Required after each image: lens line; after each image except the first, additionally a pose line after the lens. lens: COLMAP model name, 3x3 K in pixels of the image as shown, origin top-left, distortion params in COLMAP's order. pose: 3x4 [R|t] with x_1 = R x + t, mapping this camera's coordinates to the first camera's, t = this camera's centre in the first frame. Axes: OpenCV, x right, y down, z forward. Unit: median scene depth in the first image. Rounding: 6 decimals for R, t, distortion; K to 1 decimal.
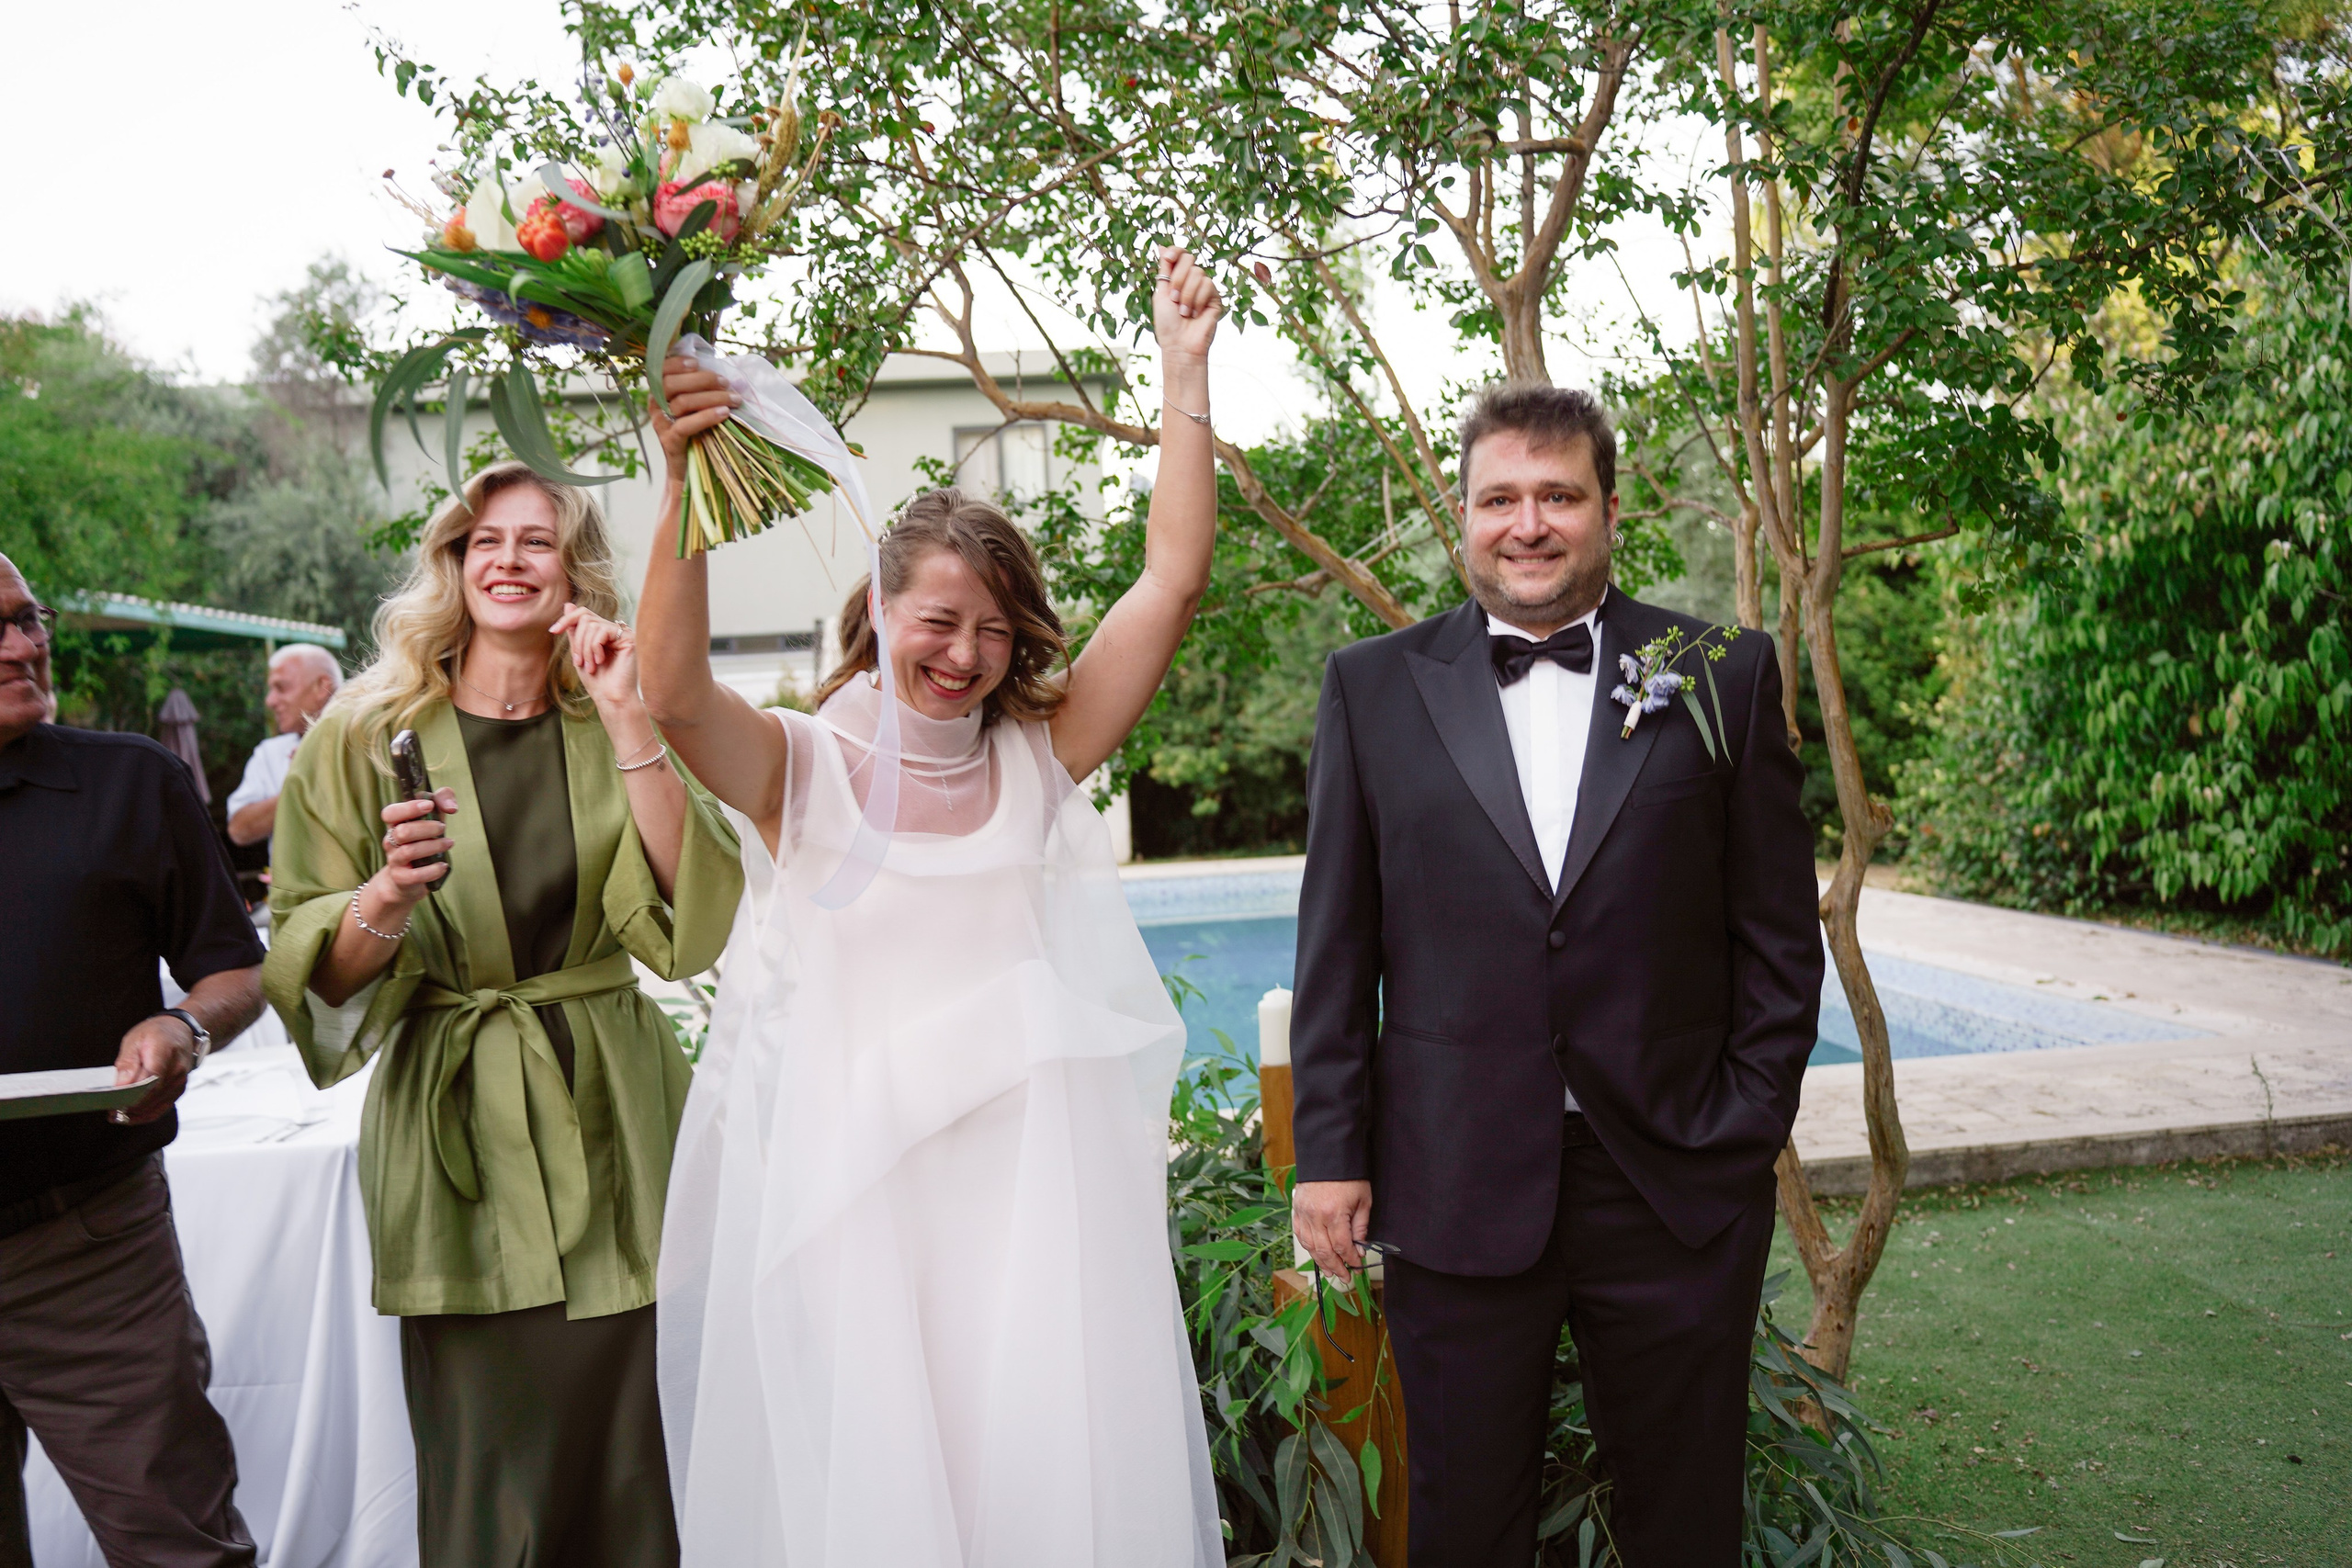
lens RADIAL K [[1909.8, 0, 1176.0], [0, 1909.8, 784.0], [0, 0, 1]] dist [-0.067706, 0.043687]
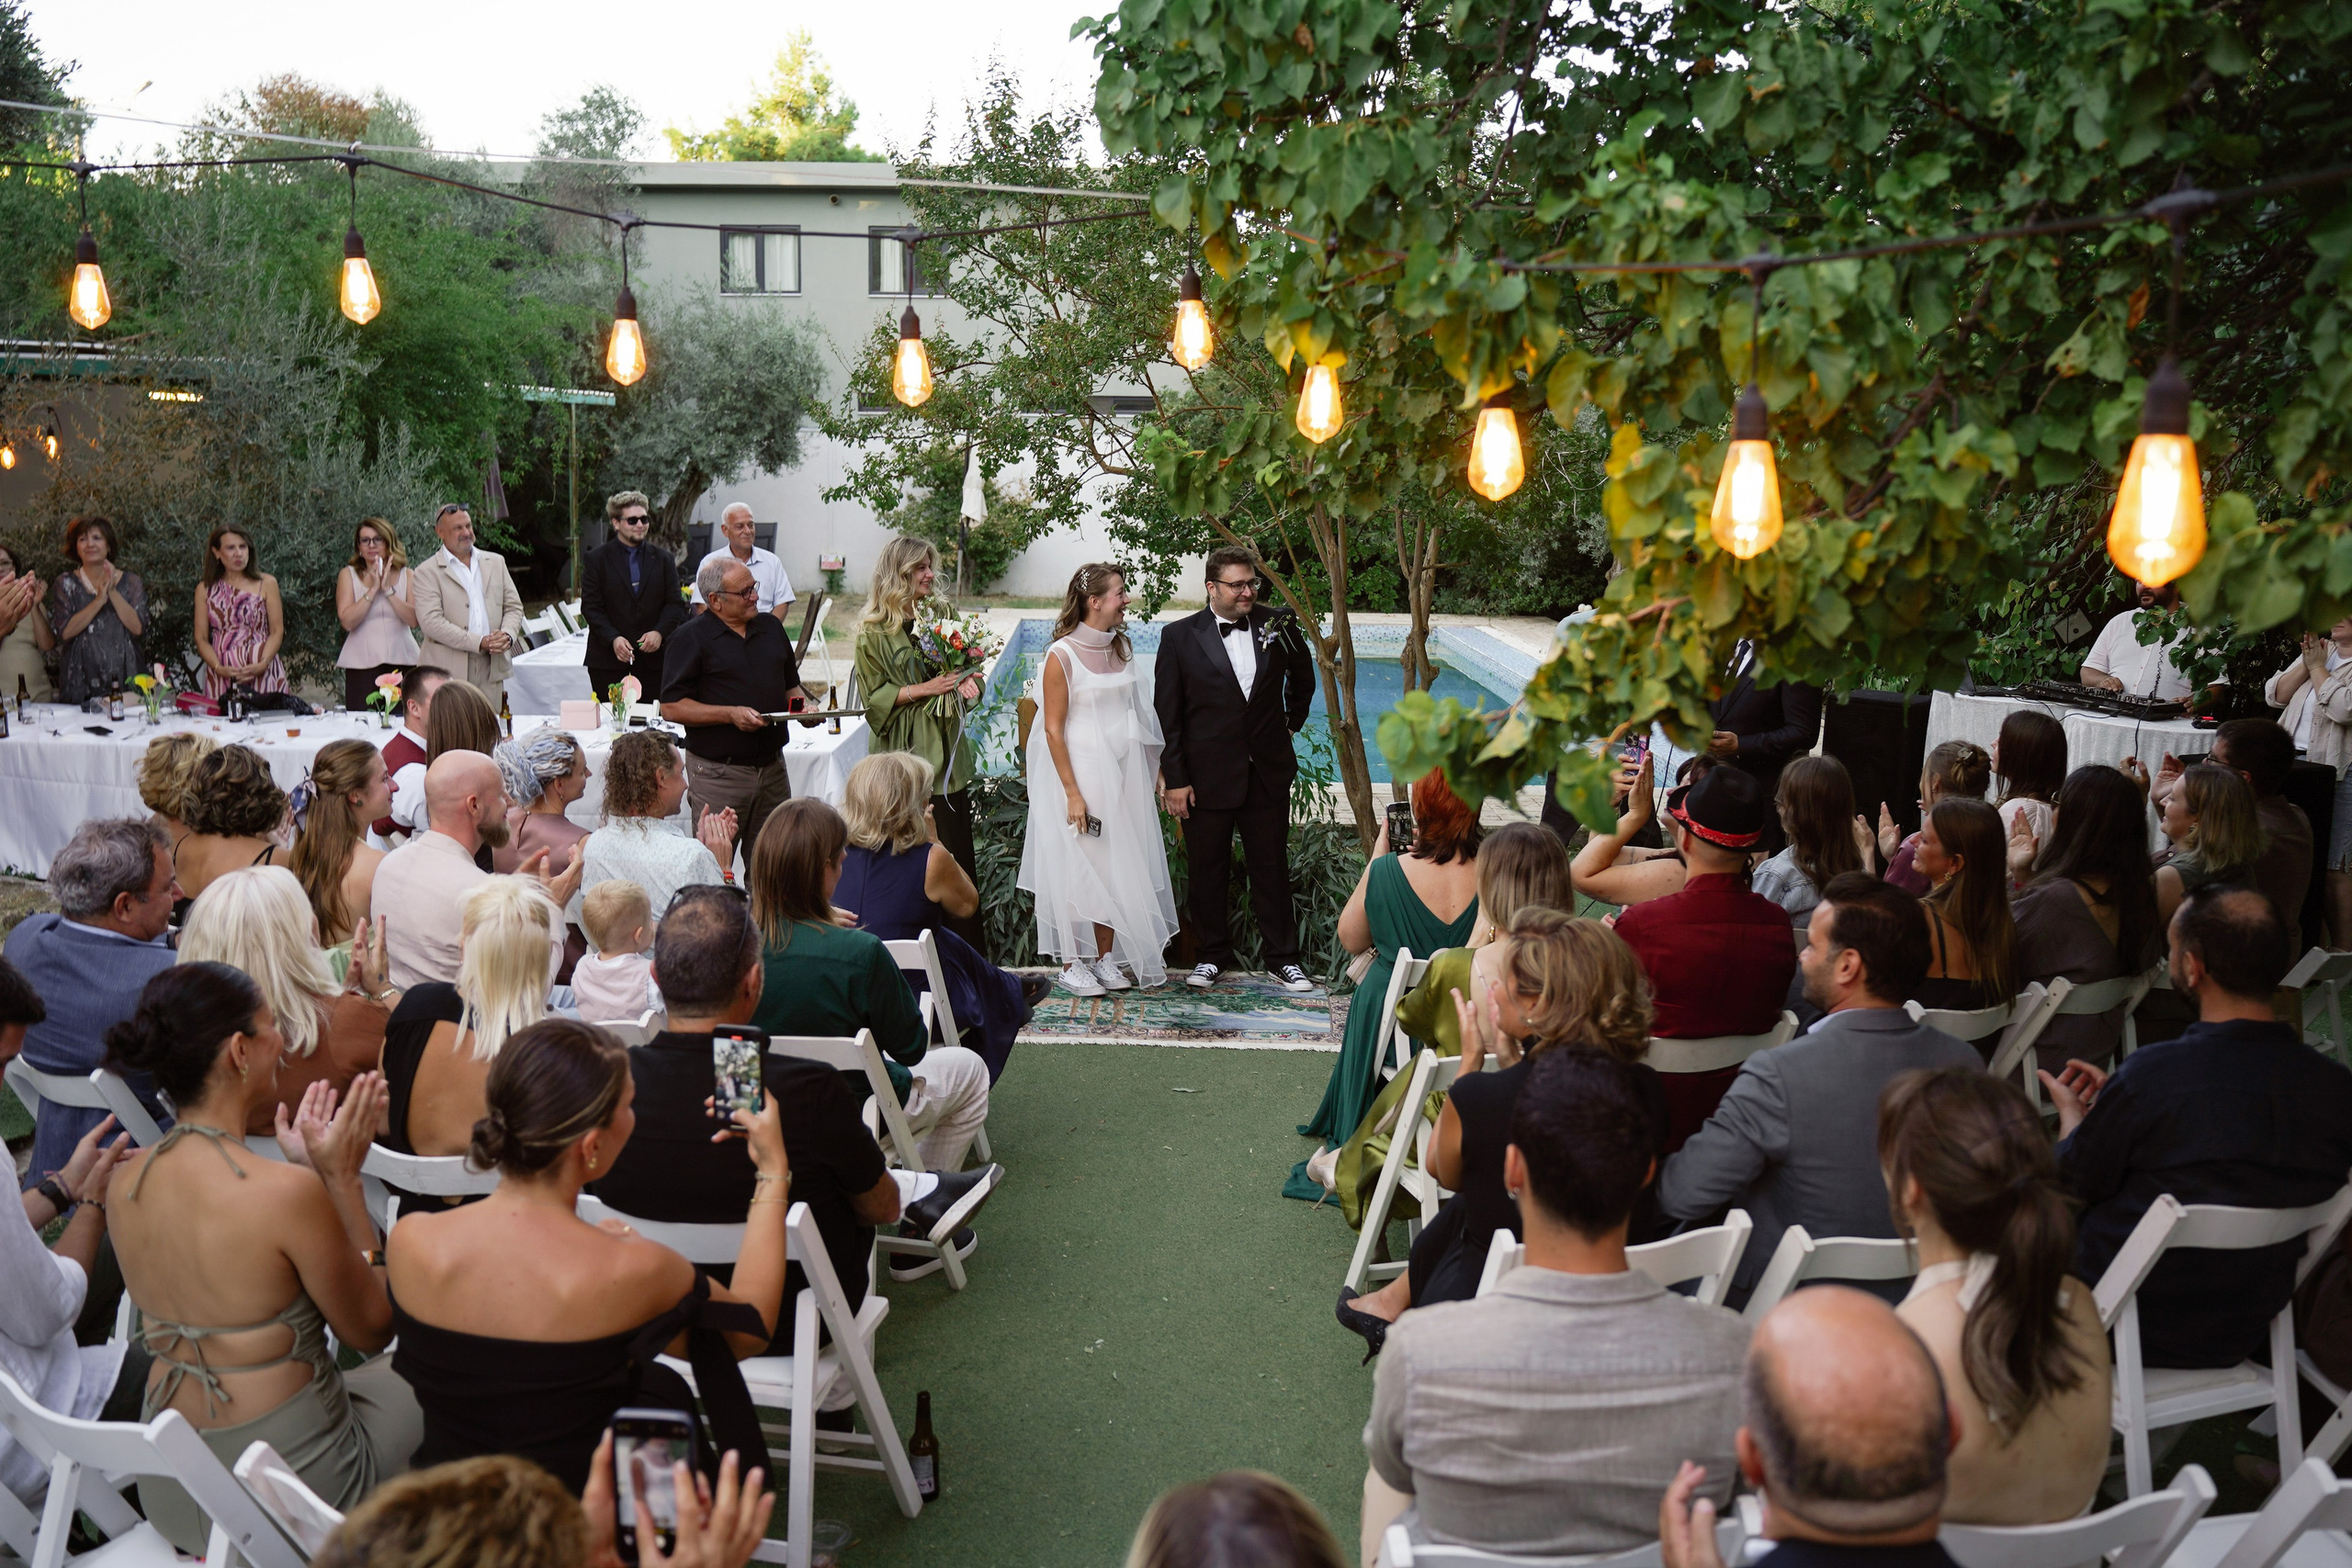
lens RADIAL K [[1916.2, 0, 1156.7], [0, 1916.2, 758.9], [0, 0, 1]] dist [-0.055601, 0.003474]
pose [[0.995146, 0.079302, -0.058268, 0.096494], [-0.070688, 0.987994, 0.137371, -0.111495], [0.068462, -0.132585, 0.988804, -0.927657]]
